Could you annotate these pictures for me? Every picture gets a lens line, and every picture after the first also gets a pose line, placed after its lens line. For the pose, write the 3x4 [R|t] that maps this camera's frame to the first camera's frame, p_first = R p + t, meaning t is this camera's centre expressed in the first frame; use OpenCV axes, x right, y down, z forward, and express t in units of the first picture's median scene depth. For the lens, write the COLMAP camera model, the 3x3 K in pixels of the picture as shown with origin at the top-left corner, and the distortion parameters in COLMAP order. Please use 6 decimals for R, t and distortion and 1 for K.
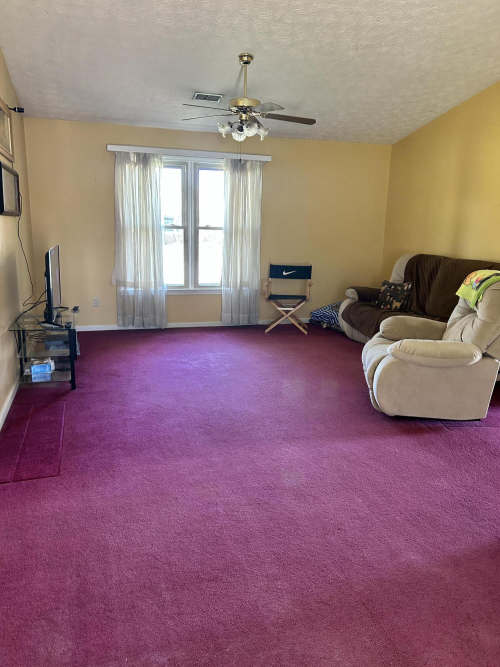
lens RADIAL K [[501.9, 0, 250.0], [0, 501.9, 333.5], [0, 0, 1]] dist [0.031281, -0.040727]
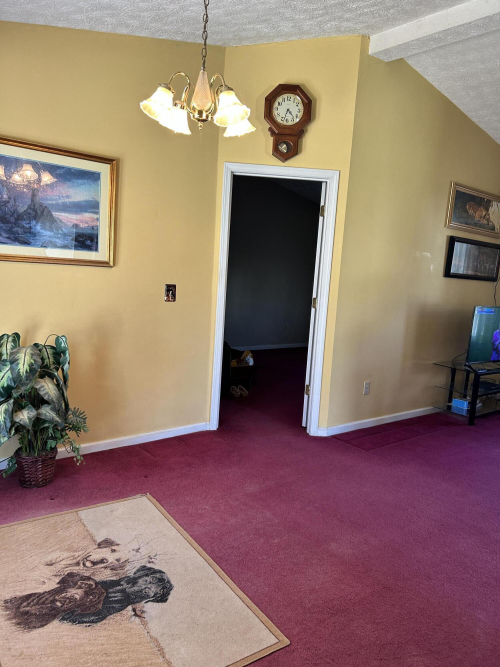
lens RADIAL K [[501.9, 0, 250.0], [0, 501.9, 333.5], [0, 0, 1]] dist [0.031281, -0.040727]
pose [[0.356224, 0.129958, -0.925319, 0.344785], [-0.265591, 0.963518, 0.033077, 0.001853], [0.895860, 0.233973, 0.377744, 0.041002]]
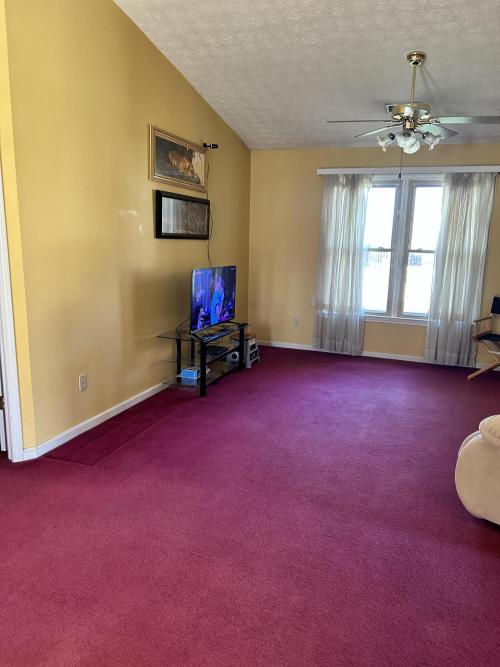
lens RADIAL K [[501.9, 0, 250.0], [0, 501.9, 333.5], [0, 0, 1]] dist [0.031281, -0.040727]
pose [[0.790779, 0.115191, -0.601165, 0.244531], [-0.140045, 0.990130, 0.005505, -0.030241], [0.595865, 0.079837, 0.799106, 0.126172]]
